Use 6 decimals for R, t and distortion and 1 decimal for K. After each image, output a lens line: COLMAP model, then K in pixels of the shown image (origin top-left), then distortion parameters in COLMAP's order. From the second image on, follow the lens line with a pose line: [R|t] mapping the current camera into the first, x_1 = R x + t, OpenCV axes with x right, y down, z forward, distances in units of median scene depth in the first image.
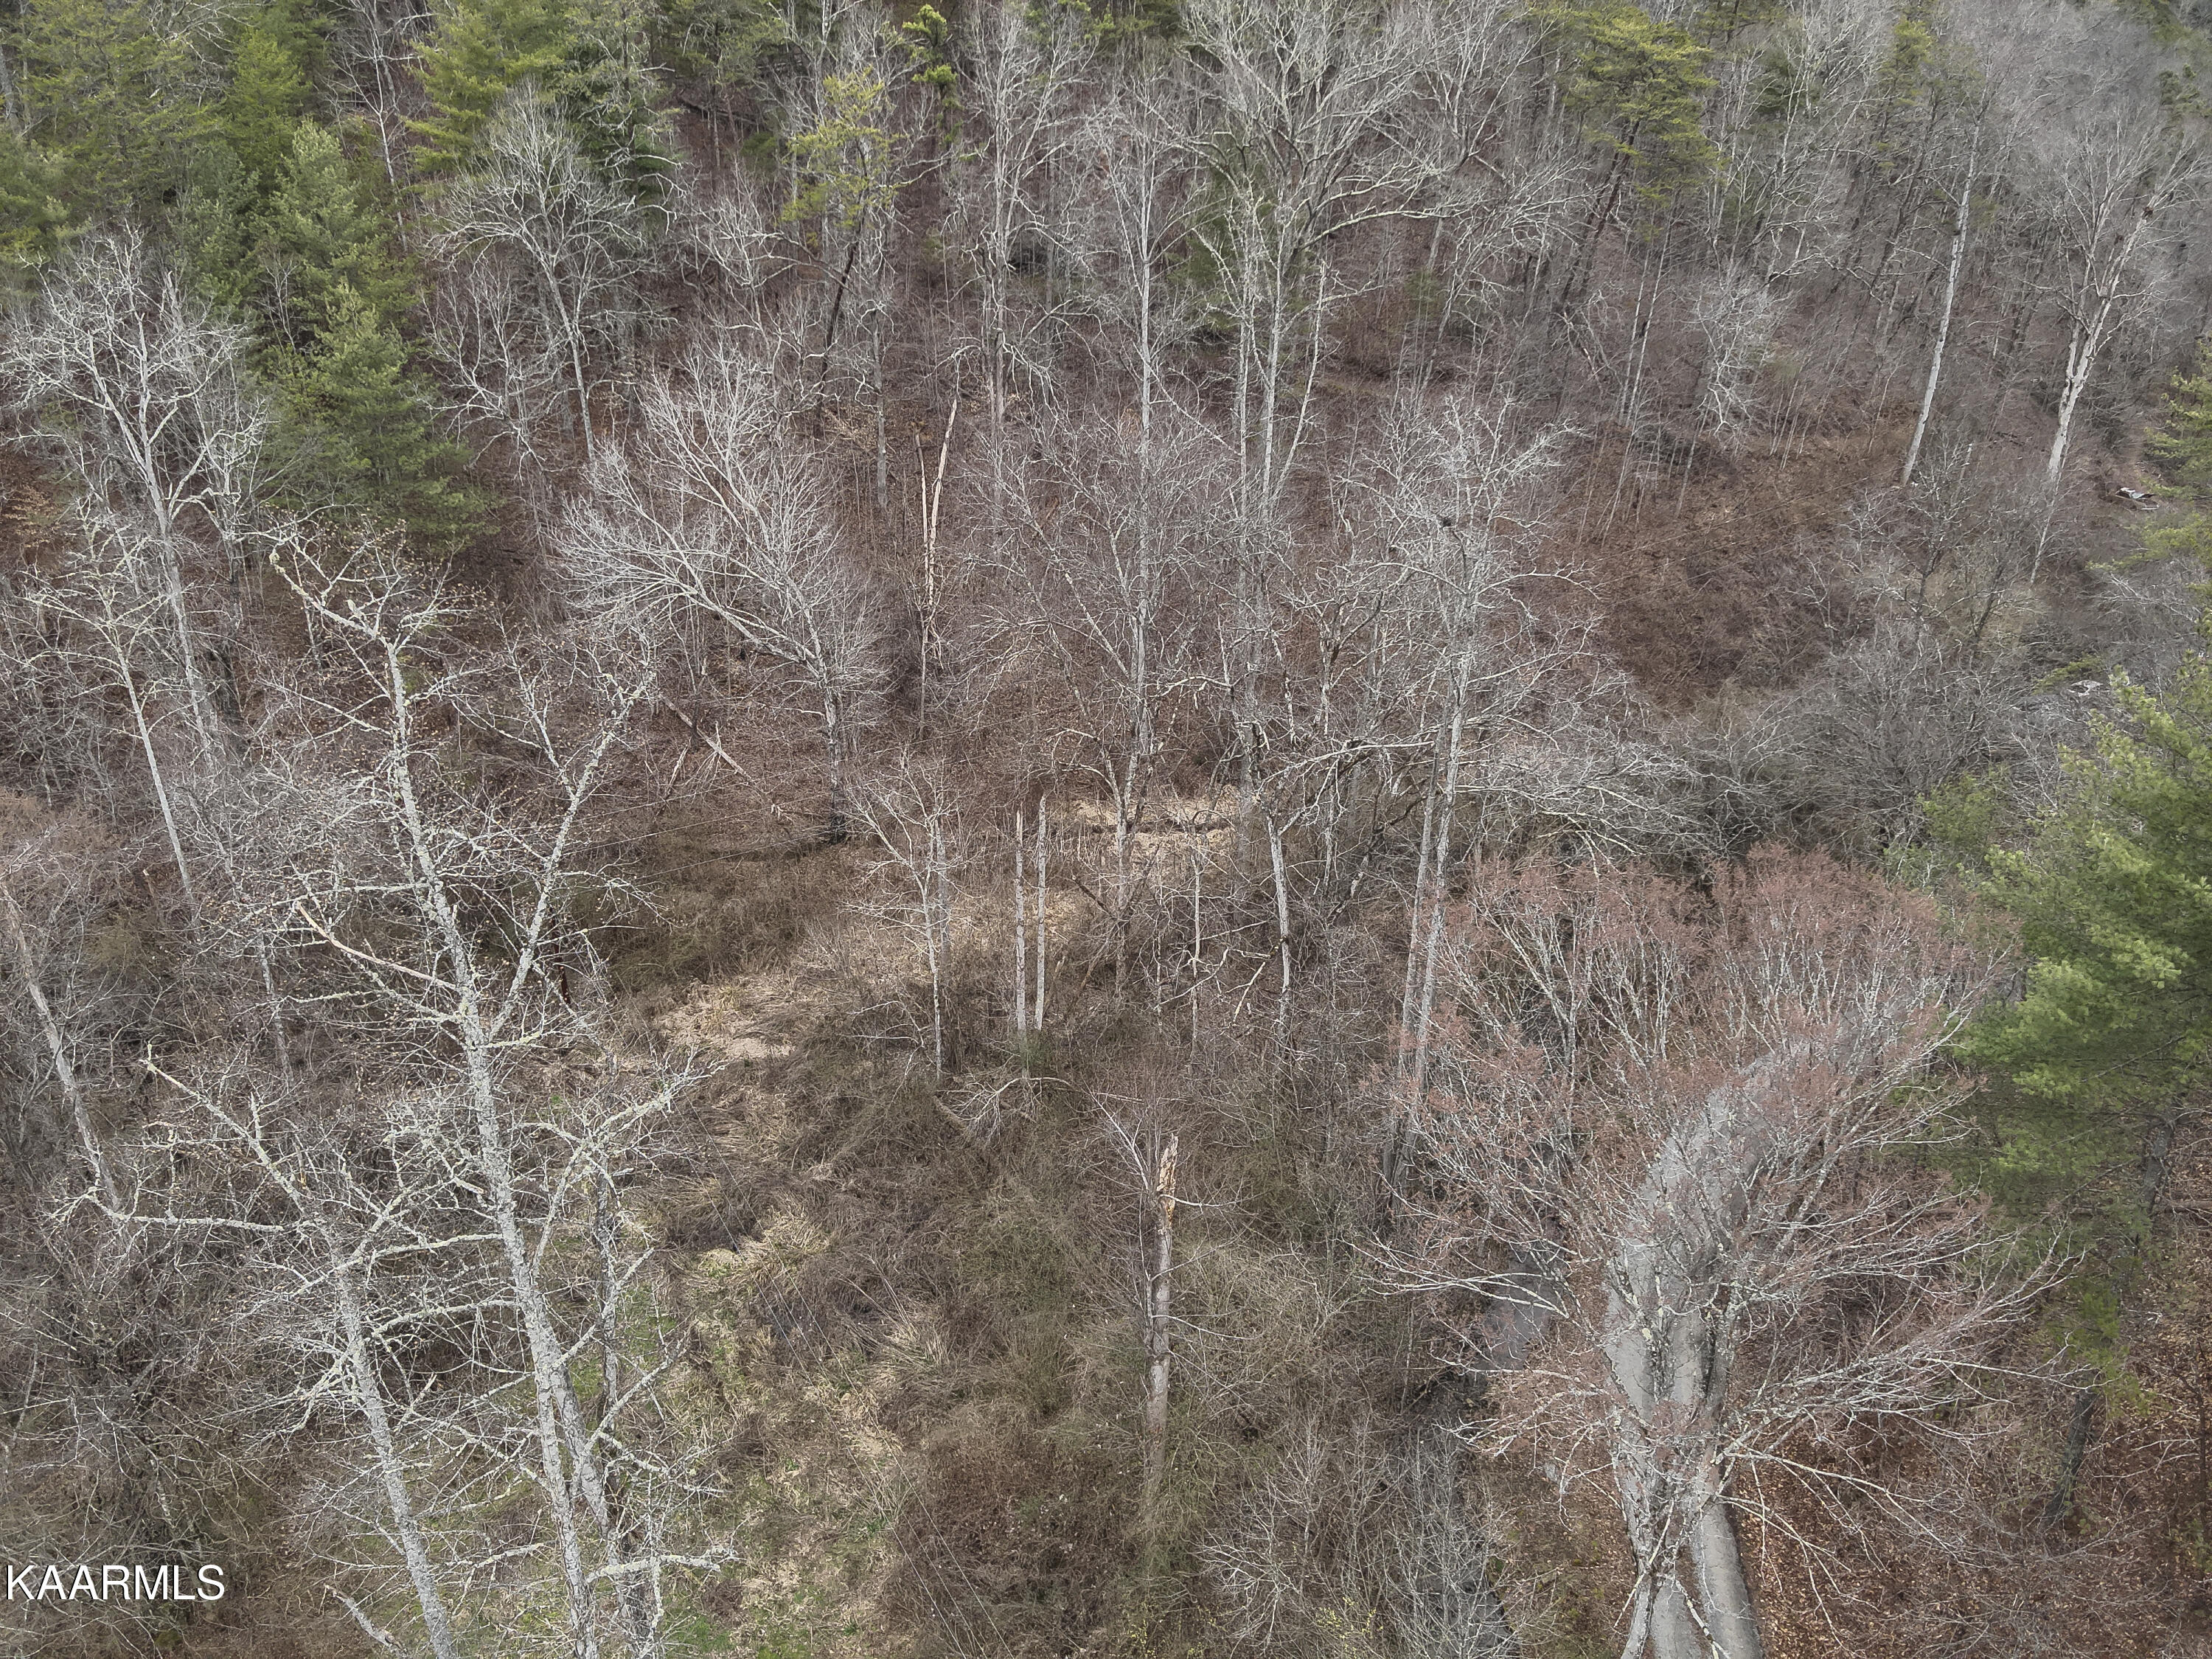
lens RADIAL K [[1611.0, 0, 1097.3], [0, 1611.0, 847.2], [0, 0, 1]] dist [0.136455, -0.242963]
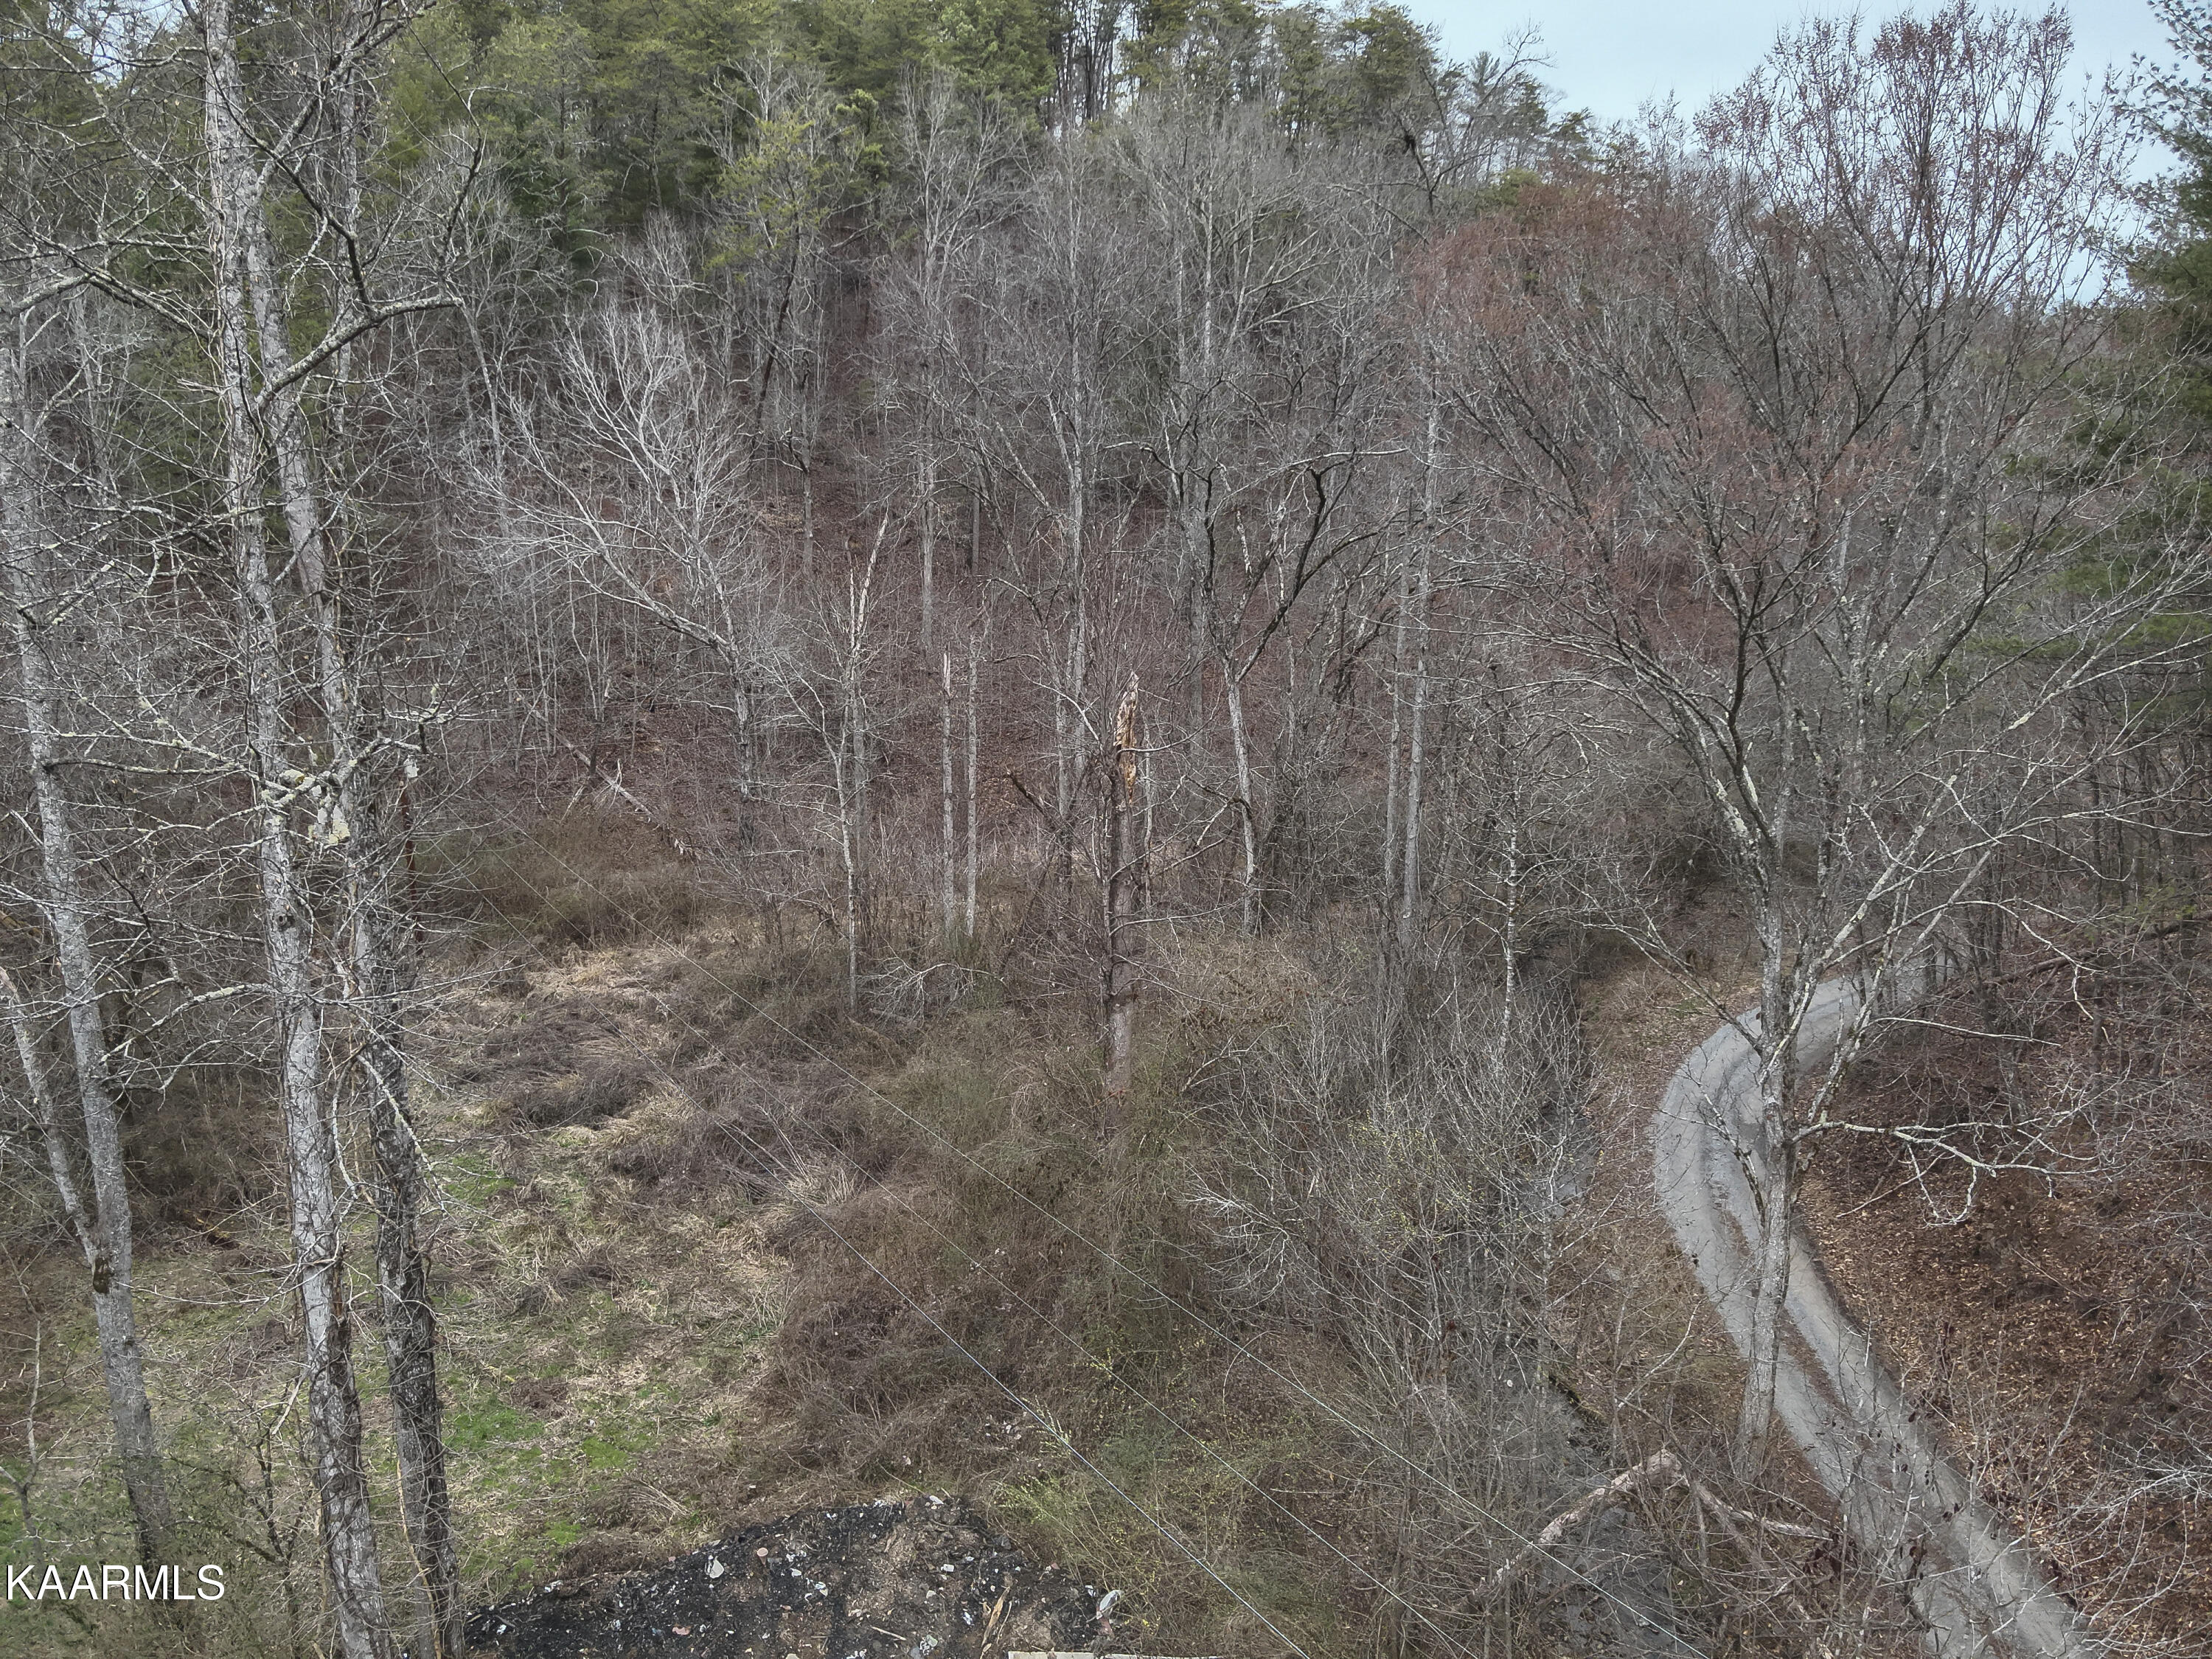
lens RADIAL K [[1611.0, 0, 1097.3], [0, 1611.0, 847.2], [0, 0, 1]] dist [0.136455, -0.242963]
pose [[0.999053, -0.009346, 0.042491, -0.003912], [0.019281, 0.970622, -0.239837, 0.306360], [-0.039001, 0.240429, 0.969883, 0.159389]]
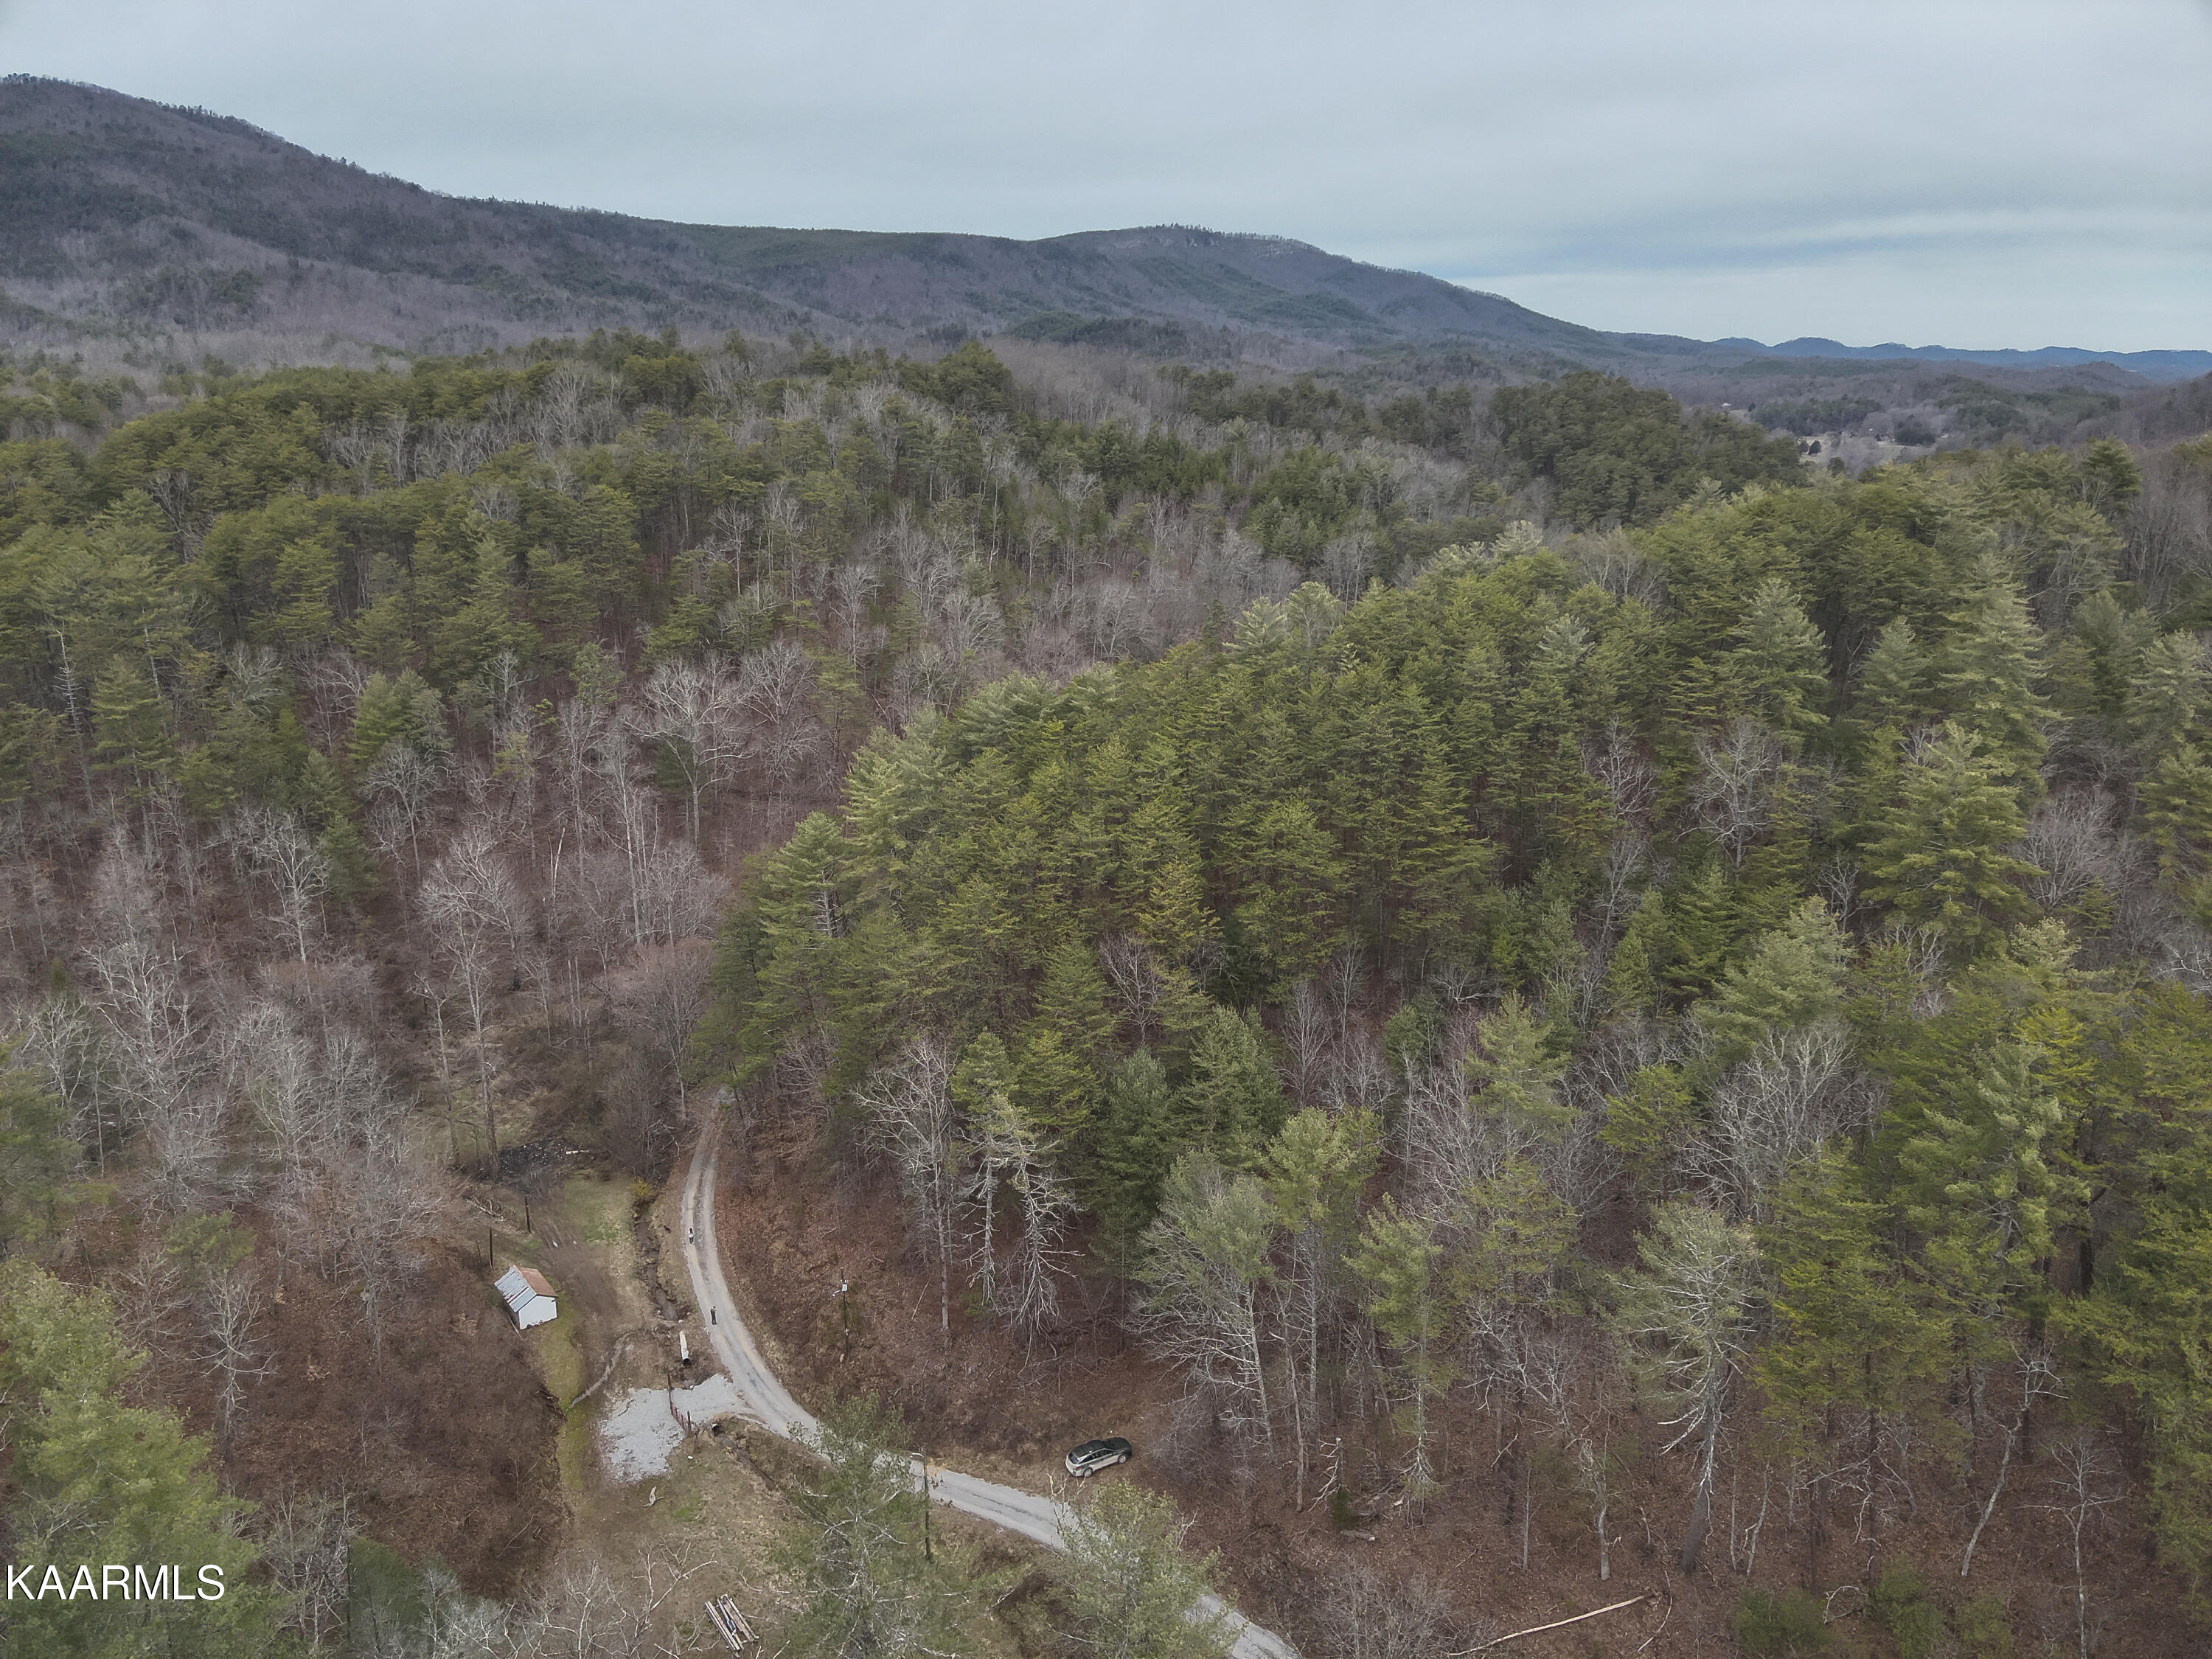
lens RADIAL K [[1614.5, 0, 1095.4], [0, 1614.5, 845.2], [0, 0, 1]] dist [0.092648, -0.175460]
pose [[0.982337, -0.054371, 0.179049, 0.480811], [0.084374, 0.982766, -0.164475, 0.432685], [-0.167021, 0.176677, 0.969994, -2.826839]]
